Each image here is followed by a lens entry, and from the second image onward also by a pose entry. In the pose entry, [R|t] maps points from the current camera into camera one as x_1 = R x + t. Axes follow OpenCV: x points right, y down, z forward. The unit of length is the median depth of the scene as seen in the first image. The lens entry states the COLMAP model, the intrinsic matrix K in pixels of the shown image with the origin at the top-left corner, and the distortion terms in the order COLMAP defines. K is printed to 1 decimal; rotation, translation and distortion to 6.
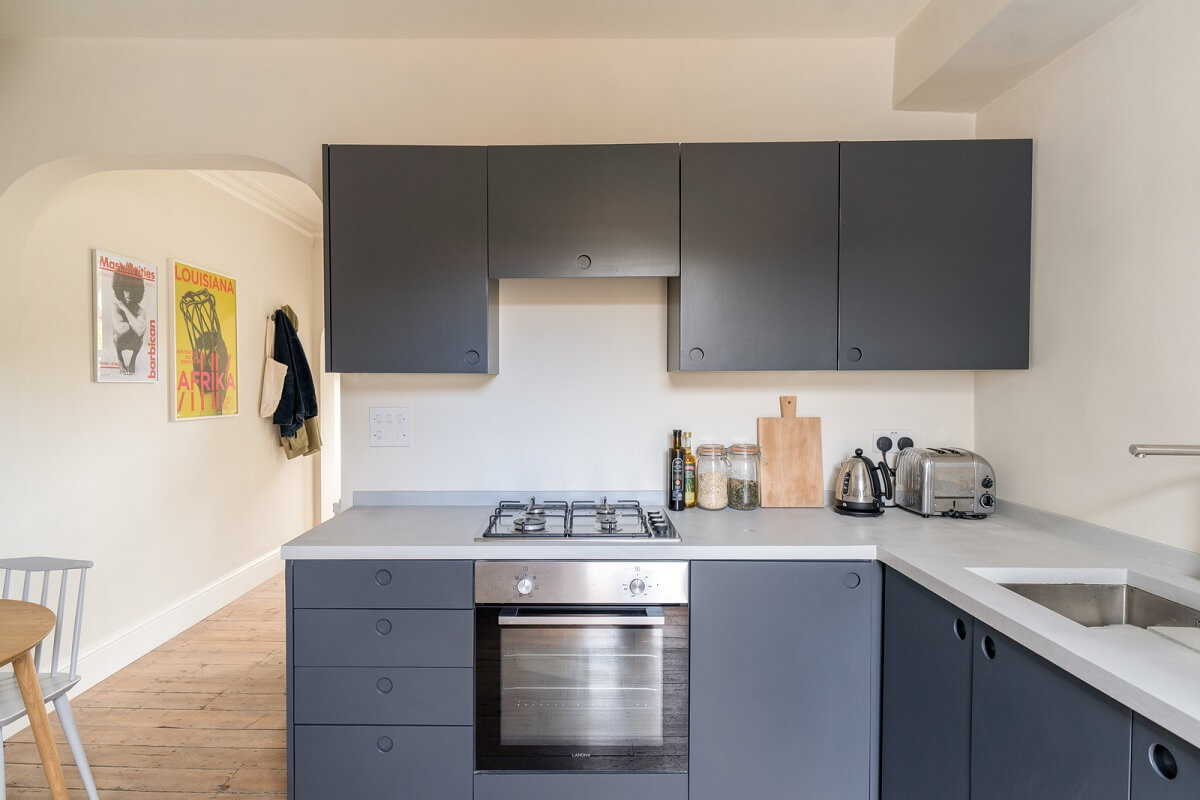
lens RADIAL K [[656.4, 0, 578.4], [0, 656.4, 399.3], [0, 0, 1]] dist [-0.000495, -0.001772]
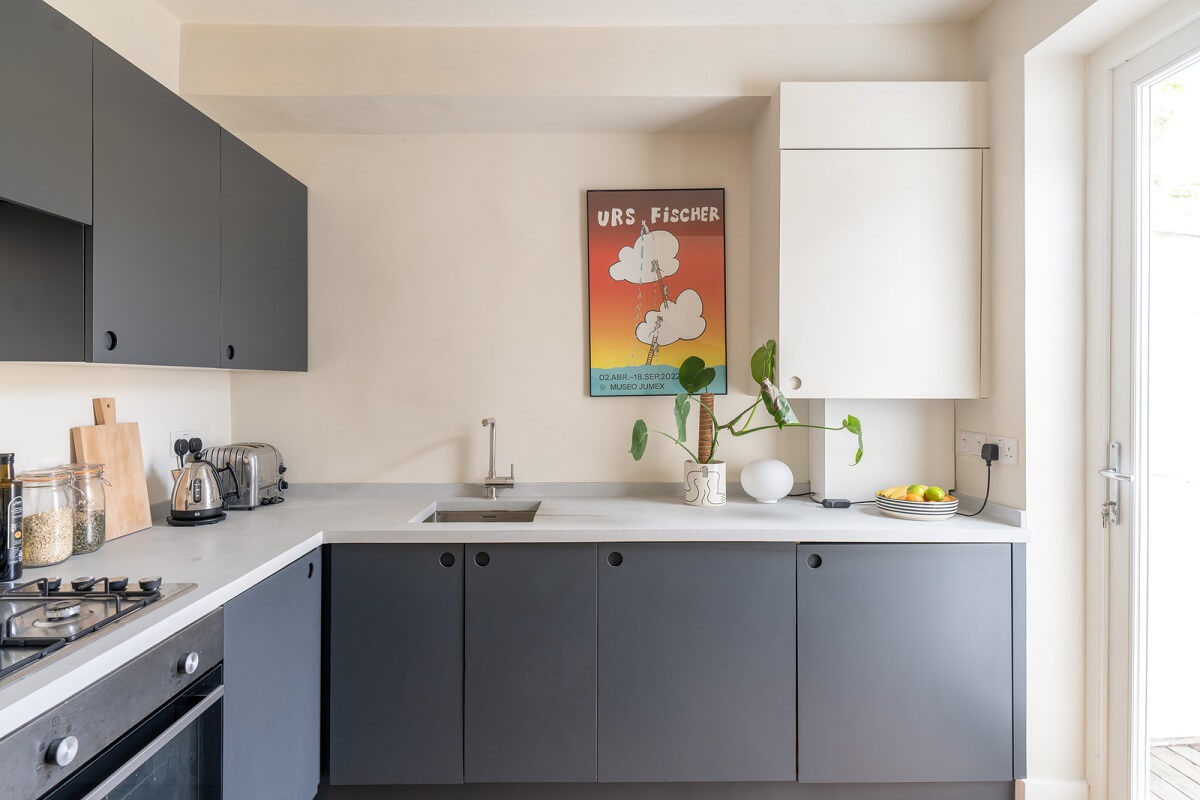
lens RADIAL K [[647.5, 0, 599.4], [0, 647.5, 386.6], [0, 0, 1]] dist [0.000518, -0.000221]
pose [[-0.035375, 0.000460, 0.999374, -0.519131], [0.024248, 0.999706, 0.000398, -0.004643], [-0.999080, 0.024247, -0.035376, 0.467455]]
